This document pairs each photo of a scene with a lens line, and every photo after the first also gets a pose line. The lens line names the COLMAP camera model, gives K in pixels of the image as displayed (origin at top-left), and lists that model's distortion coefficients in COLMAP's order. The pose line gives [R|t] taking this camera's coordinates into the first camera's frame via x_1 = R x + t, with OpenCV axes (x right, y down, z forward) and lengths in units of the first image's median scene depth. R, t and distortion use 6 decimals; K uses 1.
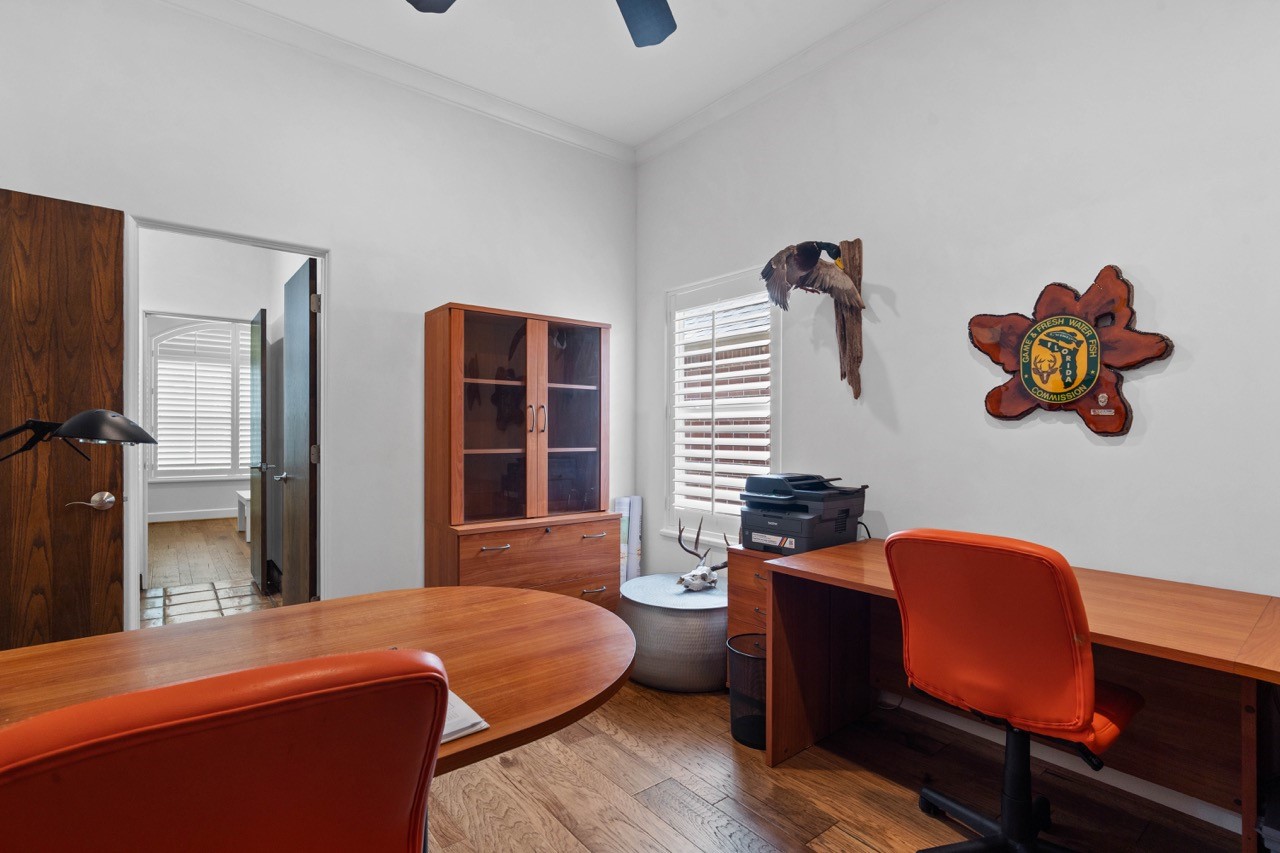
lens RADIAL K [[613.3, 0, 640.0], [0, 613.3, 426.5], [0, 0, 1]] dist [-0.020683, -0.000093]
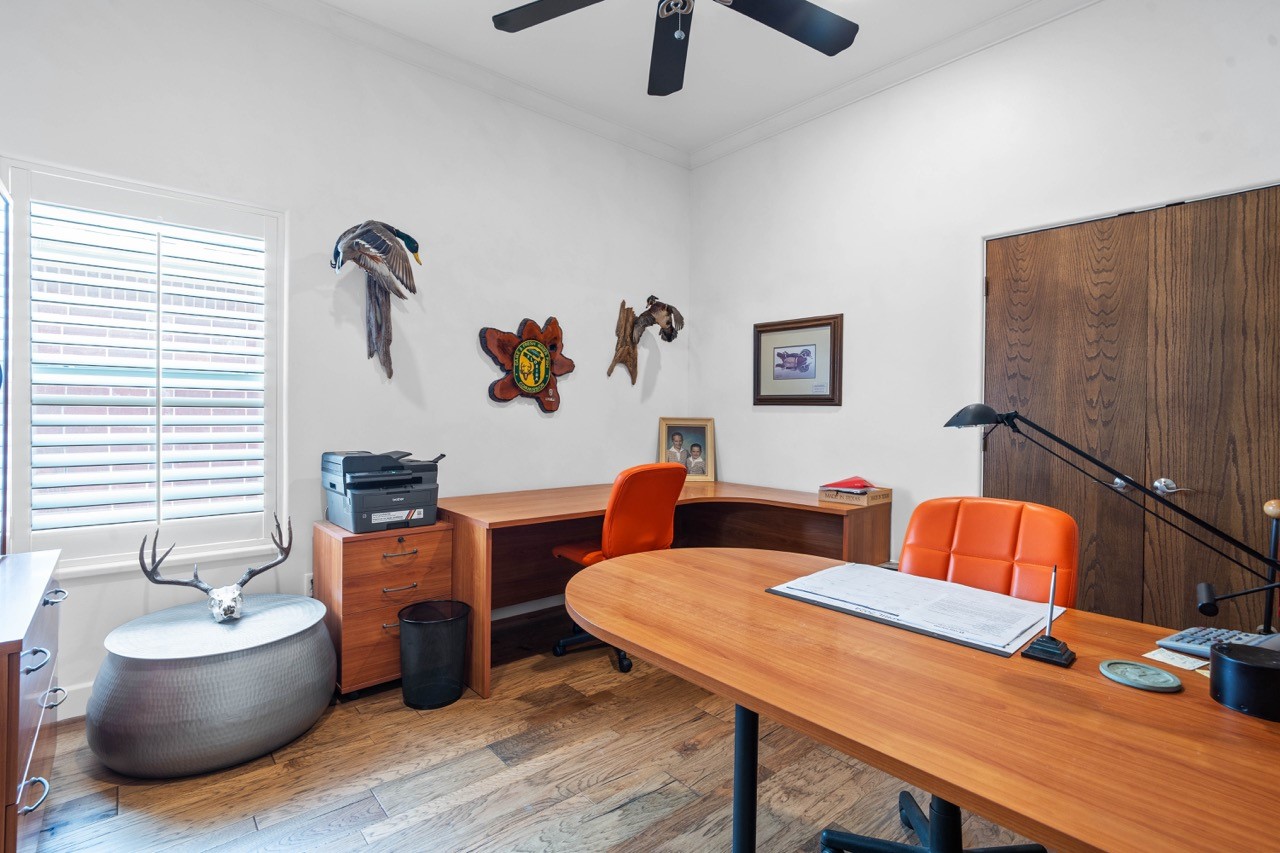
lens RADIAL K [[592.0, 0, 638.4], [0, 592.0, 417.2], [0, 0, 1]] dist [-0.003586, -0.000152]
pose [[-0.036722, -0.010678, 0.999268, -0.925121], [-0.020442, 0.999742, 0.009932, 0.005562], [-0.999116, -0.020062, -0.036931, 0.767205]]
